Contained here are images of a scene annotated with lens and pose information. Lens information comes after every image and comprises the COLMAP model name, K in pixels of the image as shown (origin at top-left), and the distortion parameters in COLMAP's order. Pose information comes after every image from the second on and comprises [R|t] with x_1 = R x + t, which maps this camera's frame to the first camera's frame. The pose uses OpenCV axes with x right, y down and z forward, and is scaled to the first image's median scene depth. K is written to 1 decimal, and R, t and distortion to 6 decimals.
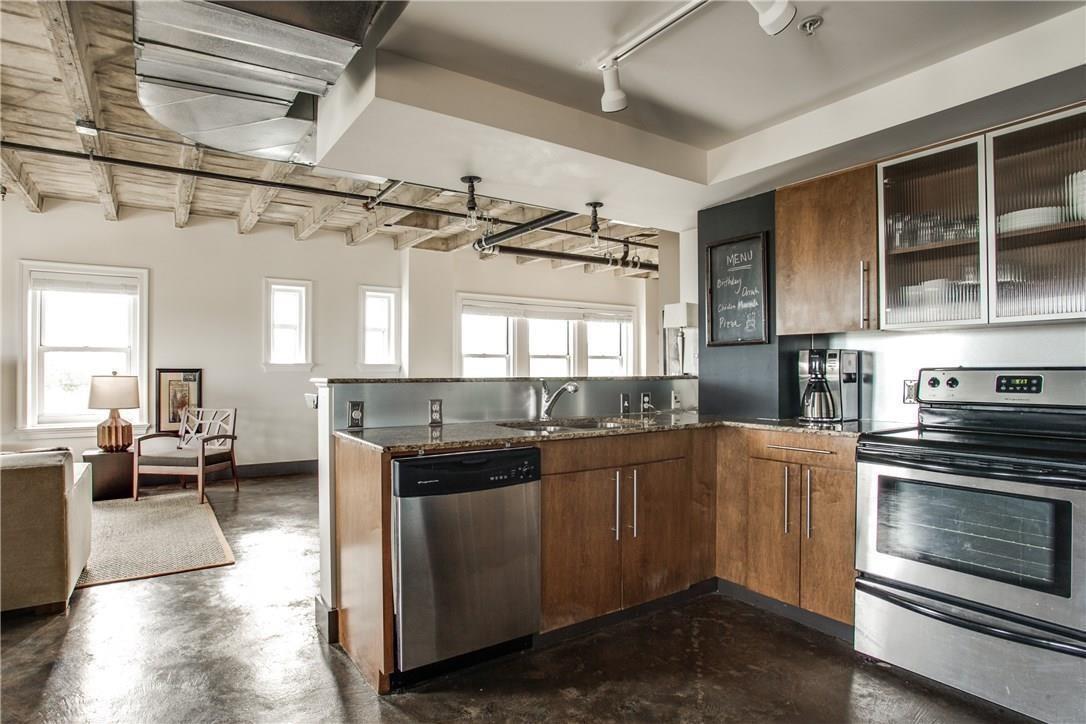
lens RADIAL K [[577.6, 0, 522.8], [0, 577.6, 371.2], [0, 0, 1]] dist [-0.056477, 0.019325]
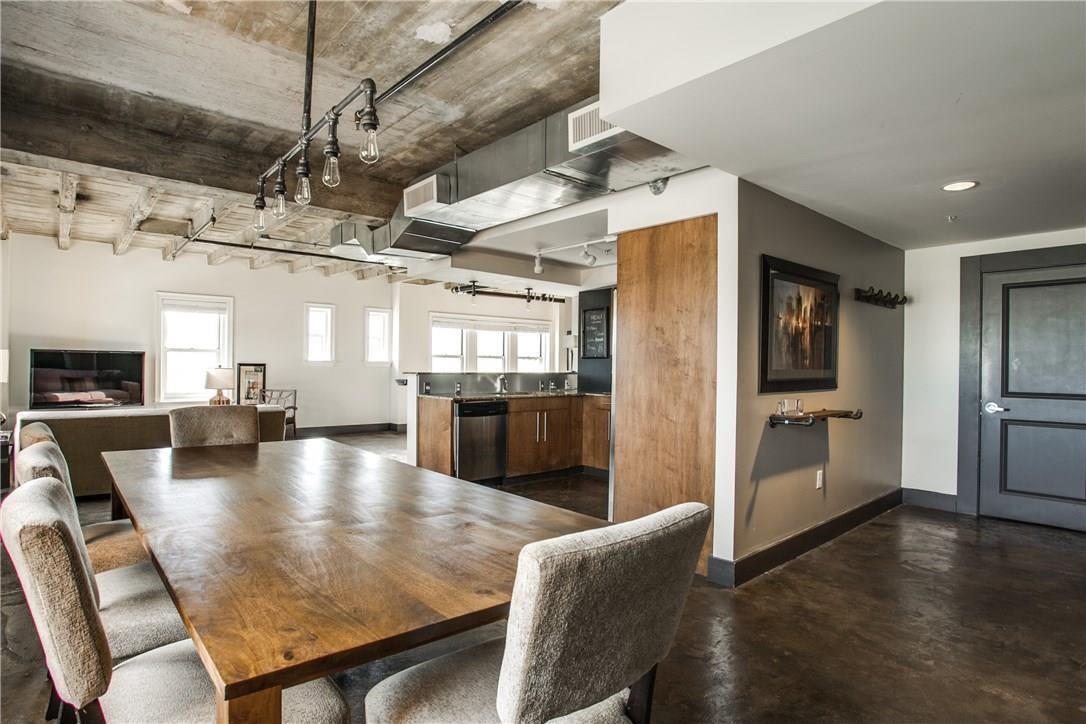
lens RADIAL K [[577.6, 0, 515.9], [0, 577.6, 368.4], [0, 0, 1]] dist [-0.056477, 0.019325]
pose [[0.992170, 0.012606, 0.124259, -0.164819], [-0.013329, 0.999899, 0.004994, -0.014242], [-0.124184, -0.006611, 0.992237, -0.989285]]
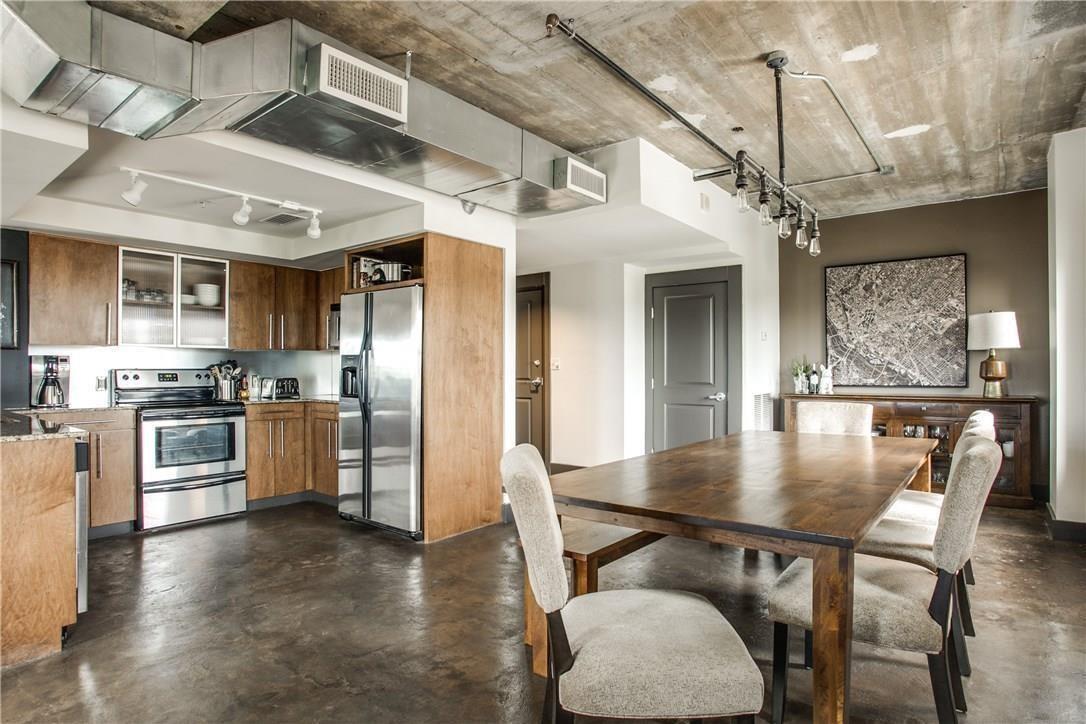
lens RADIAL K [[577.6, 0, 551.6], [0, 577.6, 363.6], [0, 0, 1]] dist [-0.056477, 0.019325]
pose [[-0.326332, 0.008039, 0.945221, -0.980399], [0.002629, 0.999968, -0.007597, -0.004166], [-0.945252, 0.000006, -0.326343, 0.244268]]
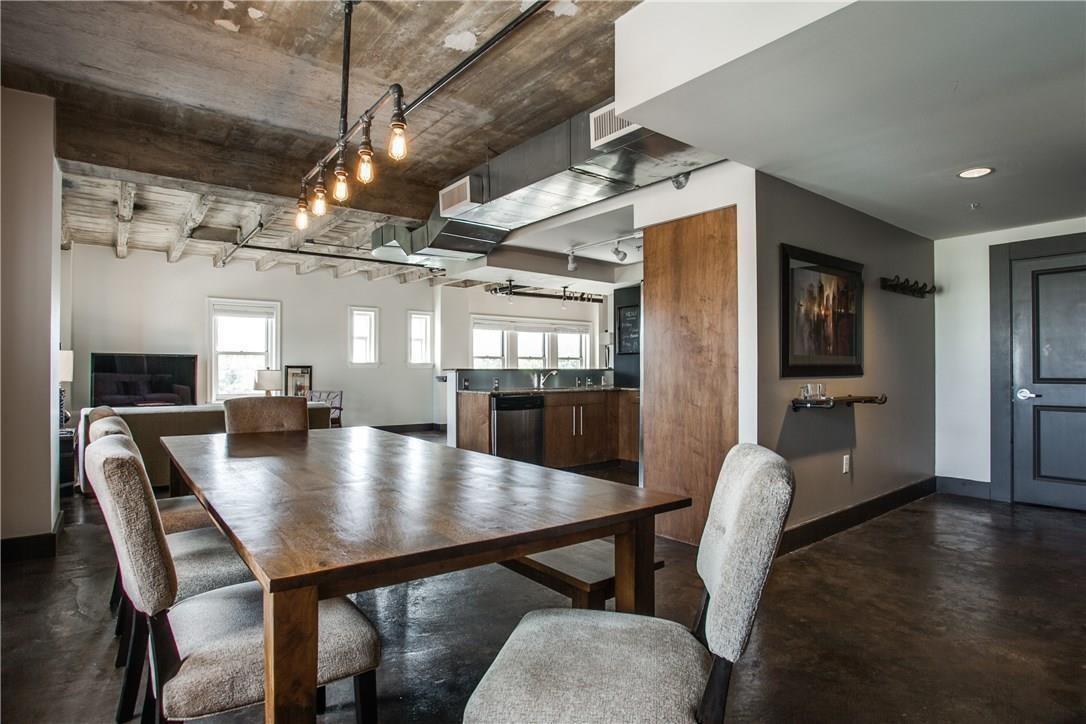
lens RADIAL K [[577.6, 0, 539.1], [0, 577.6, 368.3], [0, 0, 1]] dist [-0.056477, 0.019325]
pose [[0.996207, 0.000465, 0.087016, -0.143719], [-0.000113, 0.999992, -0.004045, 0.015370], [-0.087017, 0.004020, 0.996199, -1.040710]]
